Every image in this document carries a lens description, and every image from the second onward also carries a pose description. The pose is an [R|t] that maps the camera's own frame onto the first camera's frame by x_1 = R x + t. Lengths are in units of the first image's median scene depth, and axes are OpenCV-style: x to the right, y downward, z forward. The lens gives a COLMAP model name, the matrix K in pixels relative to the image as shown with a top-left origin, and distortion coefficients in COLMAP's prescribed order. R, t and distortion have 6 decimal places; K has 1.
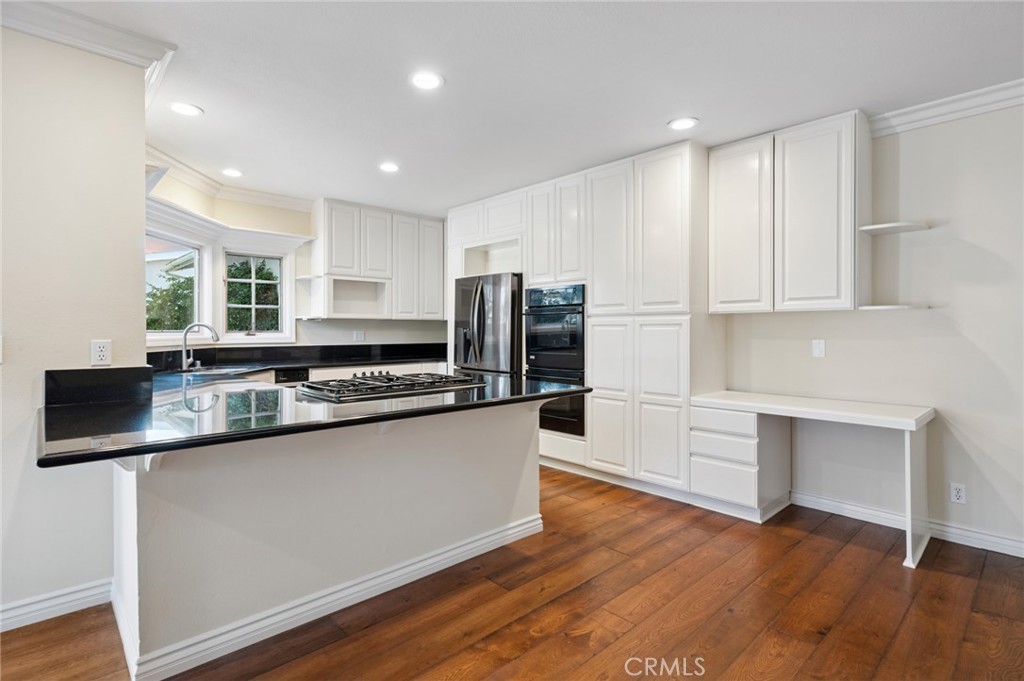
lens RADIAL K [[503.3, 0, 512.5], [0, 503.3, 331.1], [0, 0, 1]] dist [0.001572, 0.000103]
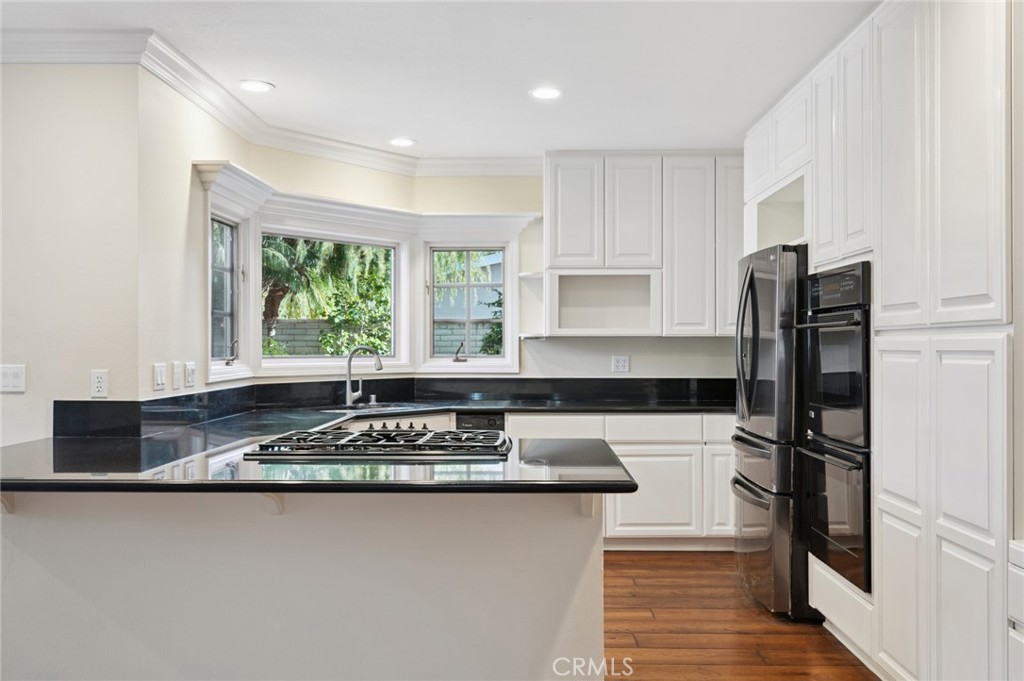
lens RADIAL K [[864.3, 0, 512.0], [0, 864.3, 340.5], [0, 0, 1]] dist [-0.010512, -0.004084]
pose [[0.716440, -0.003861, -0.697639, 0.422128], [-0.002053, 0.999969, -0.007642, -0.013407], [0.697646, 0.006907, 0.716409, 0.195493]]
